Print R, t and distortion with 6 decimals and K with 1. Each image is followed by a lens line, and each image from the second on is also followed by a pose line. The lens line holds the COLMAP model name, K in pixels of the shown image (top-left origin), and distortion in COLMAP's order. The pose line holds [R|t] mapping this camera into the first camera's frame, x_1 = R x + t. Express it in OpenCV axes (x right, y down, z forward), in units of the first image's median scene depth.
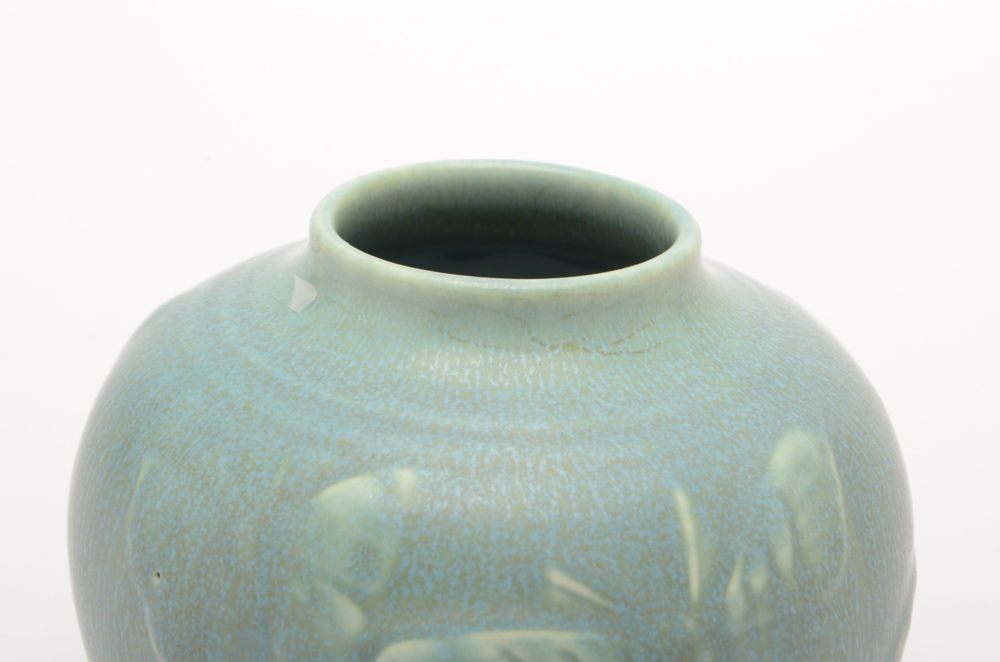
lens RADIAL K [[2277.2, 0, 499.6], [0, 2277.2, 331.2], [0, 0, 1]] dist [0.008175, 0.000000]
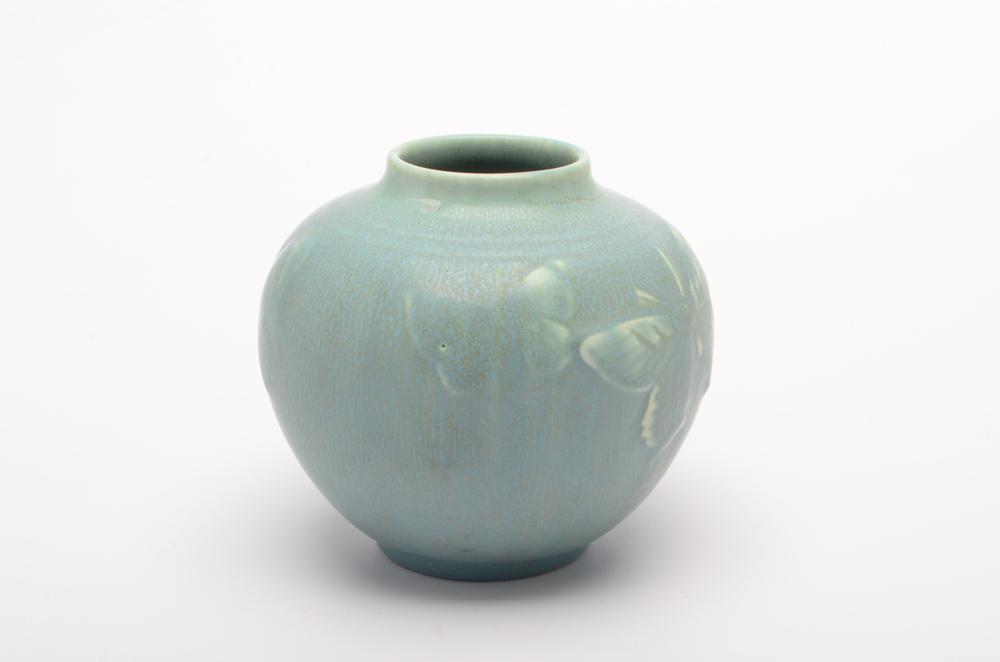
lens RADIAL K [[2277.2, 0, 500.2], [0, 2277.2, 334.0], [0, 0, 1]] dist [0.008175, 0.000000]
pose [[0.817642, -0.195717, 0.541439, -1.190897], [0.237400, 0.971384, -0.007373, 0.127589], [-0.524503, 0.134566, 0.840707, -0.662639]]
